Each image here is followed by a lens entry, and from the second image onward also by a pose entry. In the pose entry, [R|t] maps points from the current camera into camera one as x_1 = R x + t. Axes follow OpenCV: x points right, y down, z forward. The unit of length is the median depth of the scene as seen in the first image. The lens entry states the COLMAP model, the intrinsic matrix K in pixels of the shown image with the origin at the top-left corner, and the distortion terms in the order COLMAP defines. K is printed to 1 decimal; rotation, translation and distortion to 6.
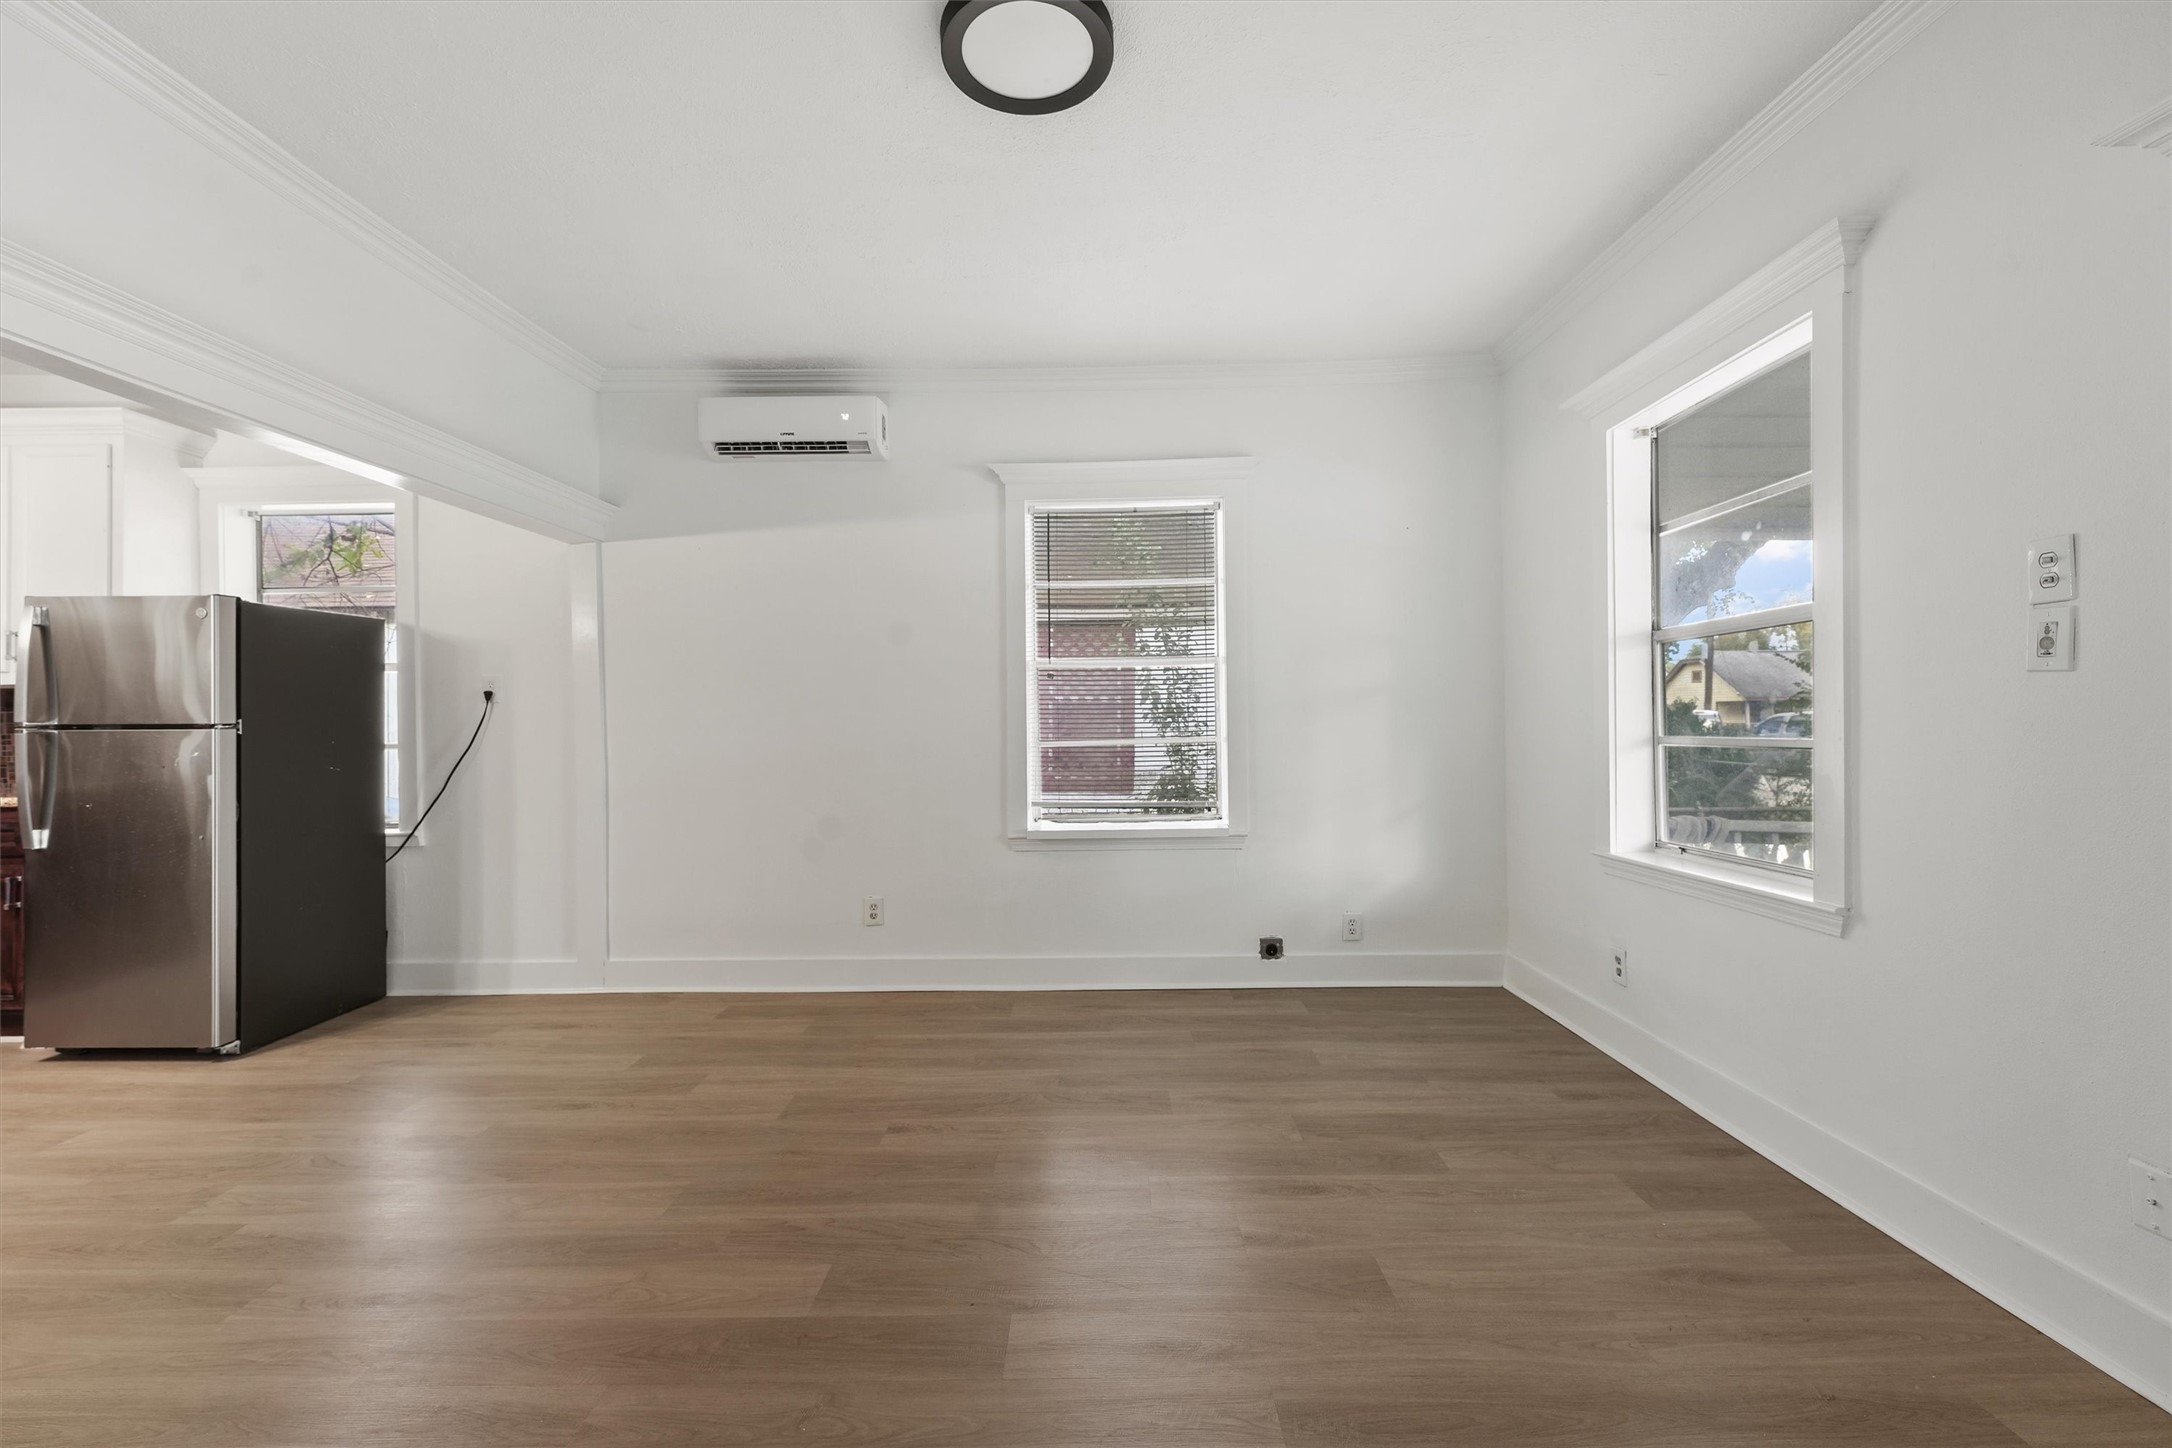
lens RADIAL K [[880.4, 0, 1071.6], [0, 880.4, 709.0], [0, 0, 1]] dist [0.012645, -0.000887]
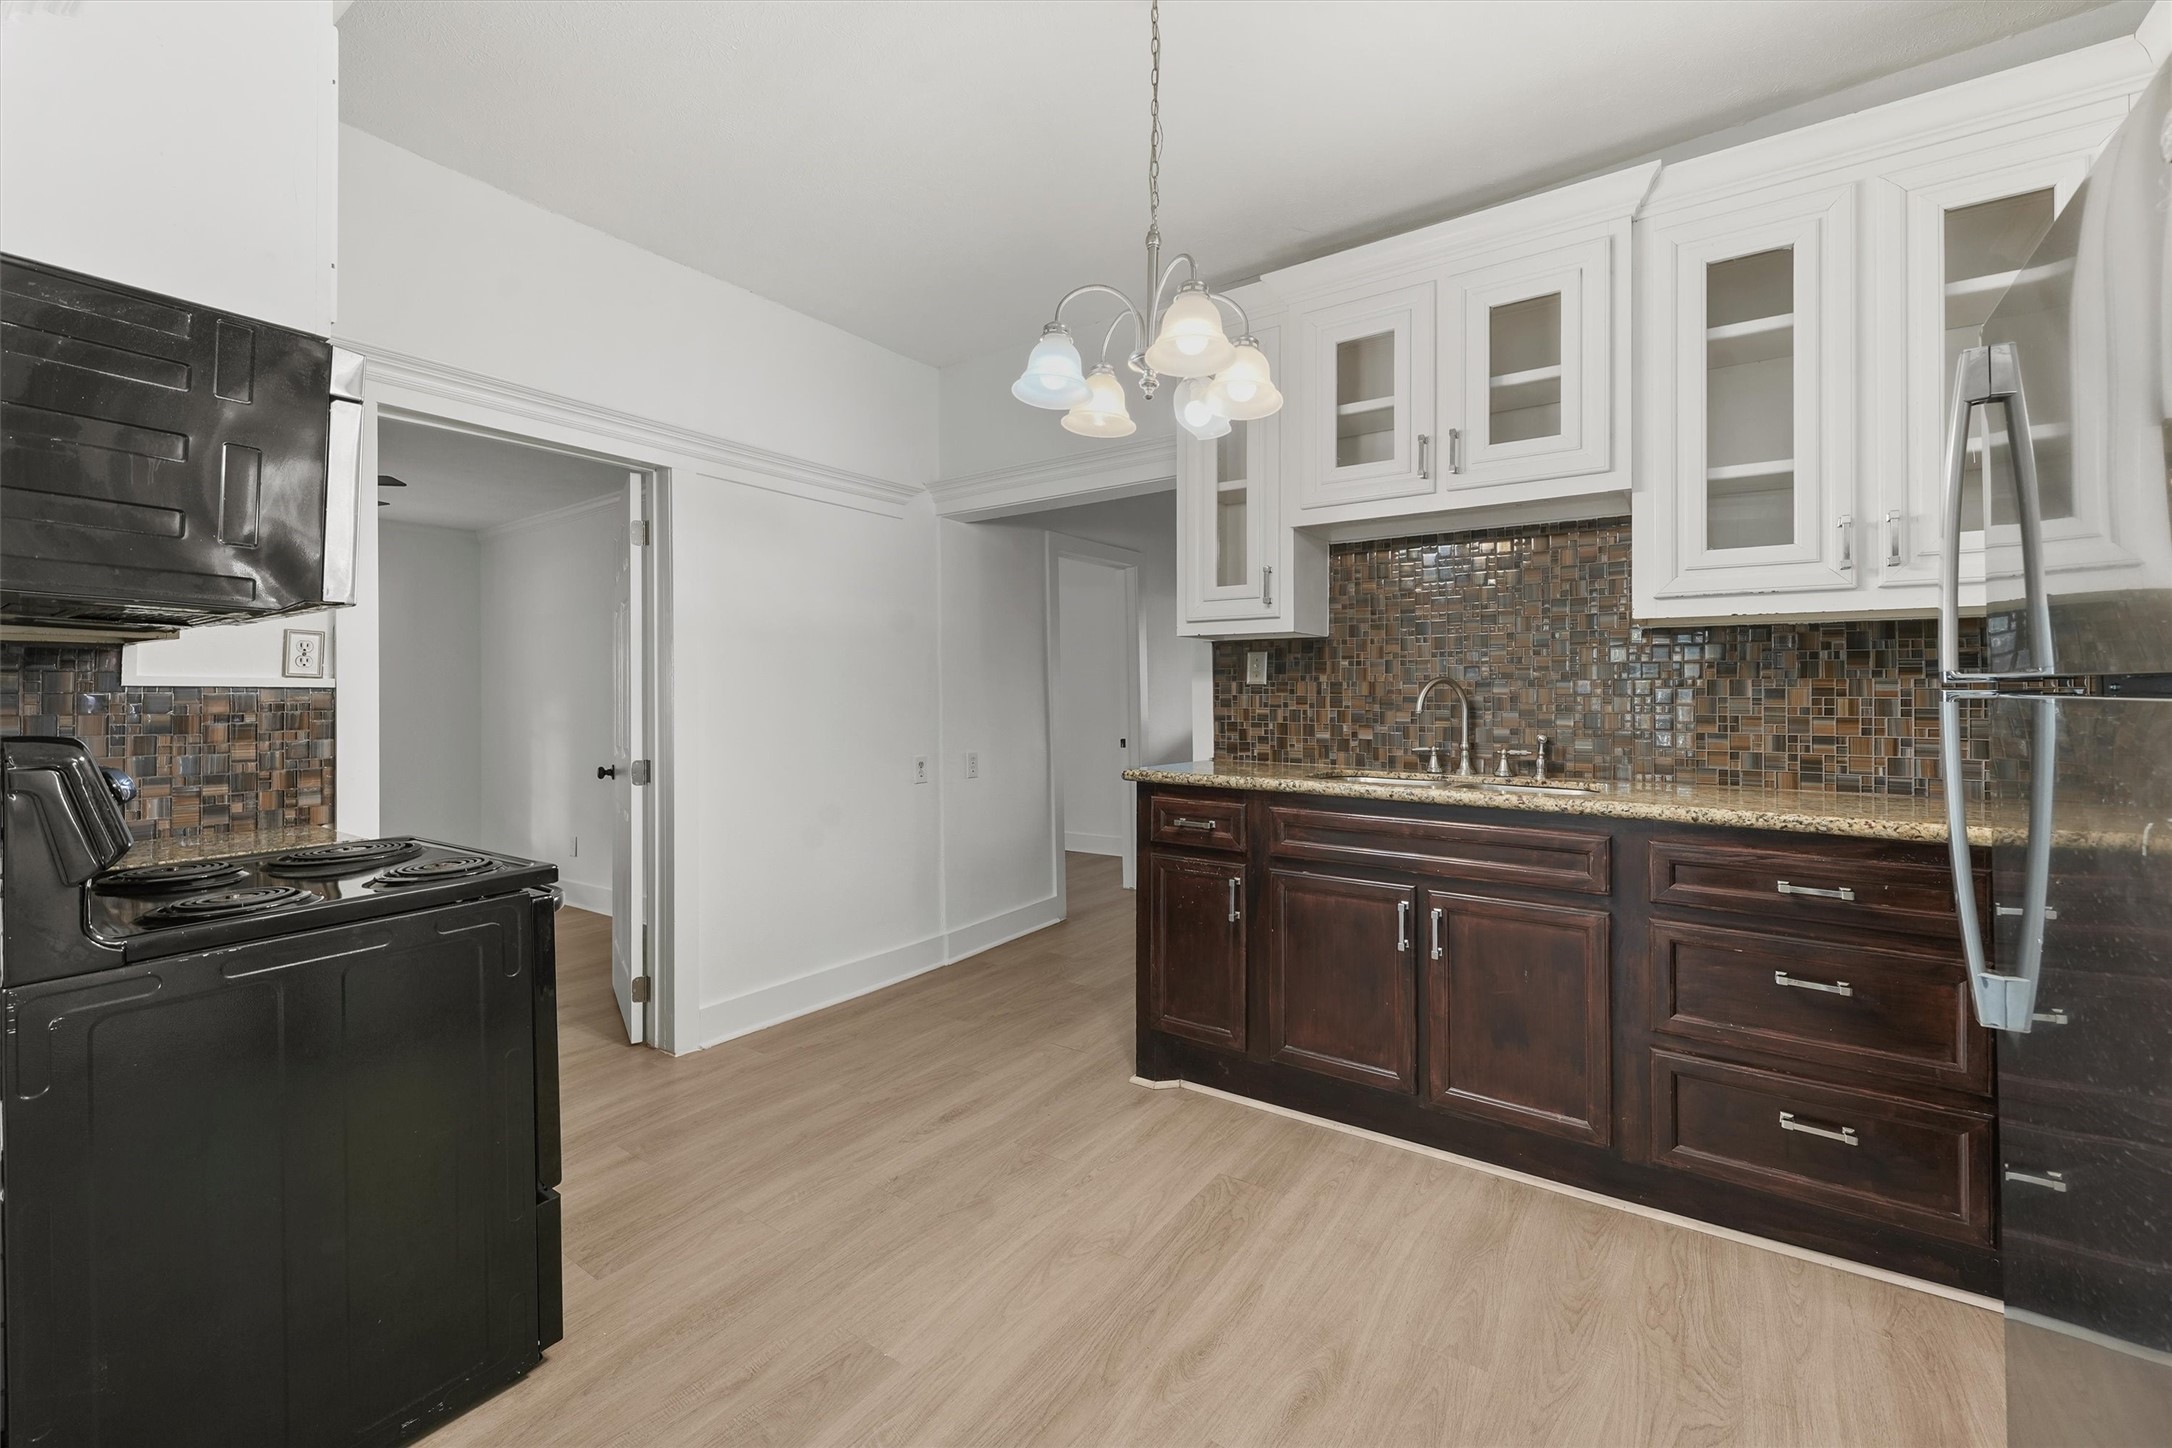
lens RADIAL K [[889.2, 0, 1089.0], [0, 889.2, 686.3], [0, 0, 1]] dist [0.015165, -0.000312]
pose [[-0.557410, 0.007054, -0.830208, -0.617107], [0.019985, 0.999788, -0.004924, 0.014159], [0.829997, -0.019336, -0.557433, 0.846248]]
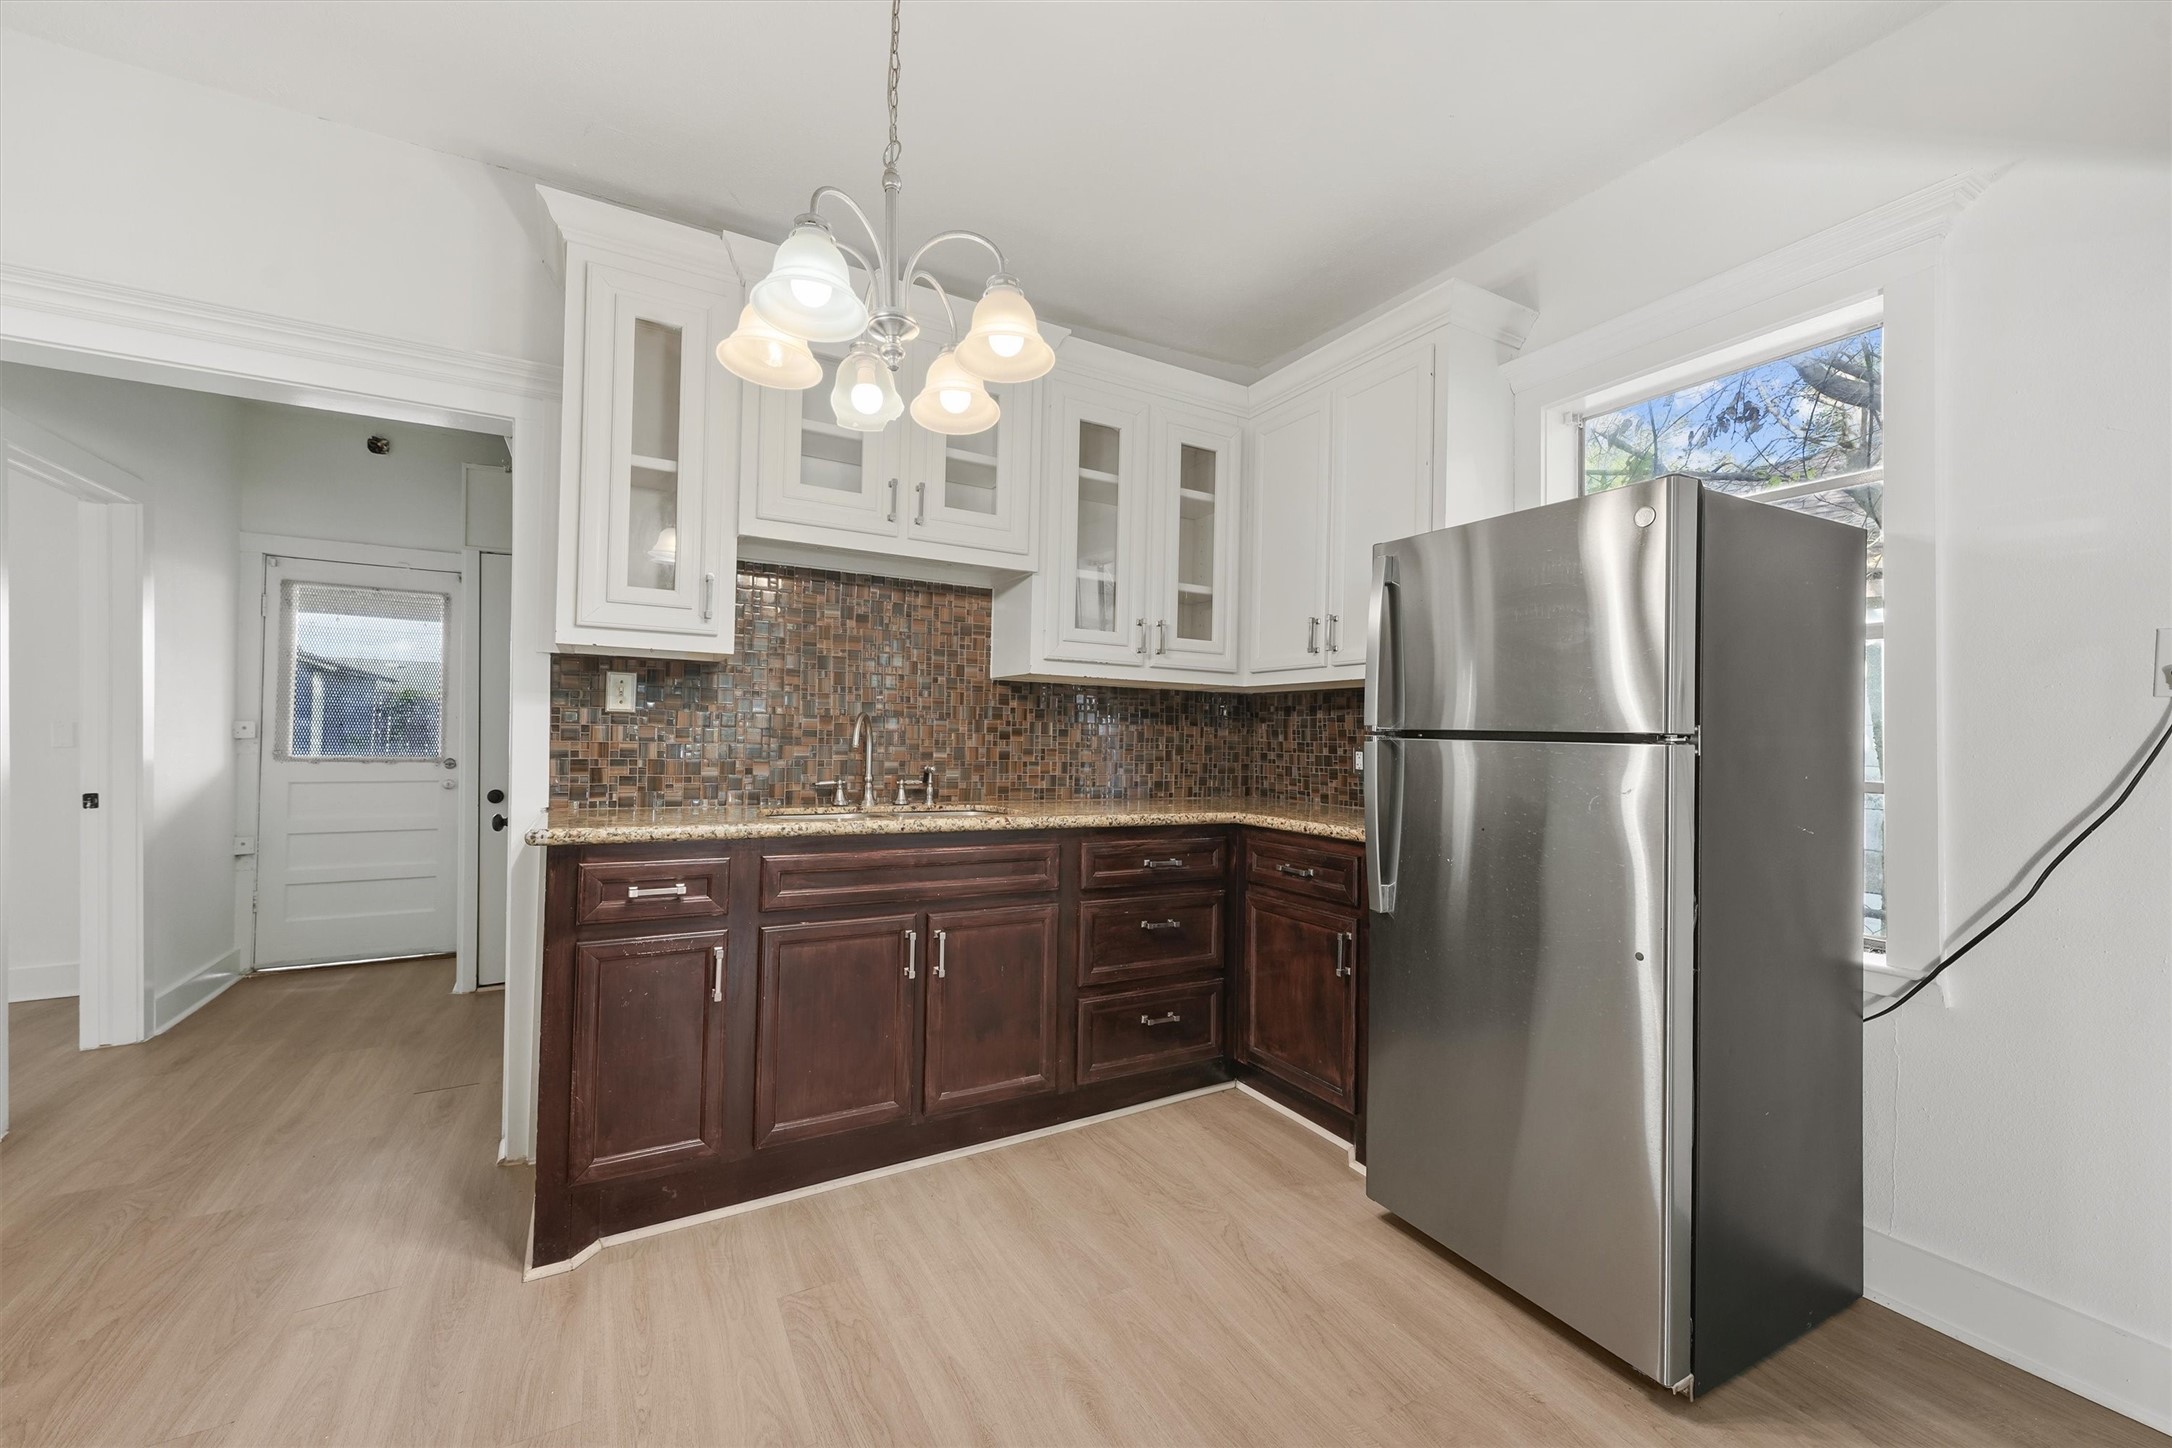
lens RADIAL K [[864.8, 0, 1086.0], [0, 864.8, 724.0], [0, 0, 1]] dist [0.019069, -0.000263]
pose [[0.501244, 0.011226, -0.865233, -0.657029], [-0.013380, 0.999897, 0.005222, 0.011931], [0.865202, 0.008959, 0.501343, 0.441831]]
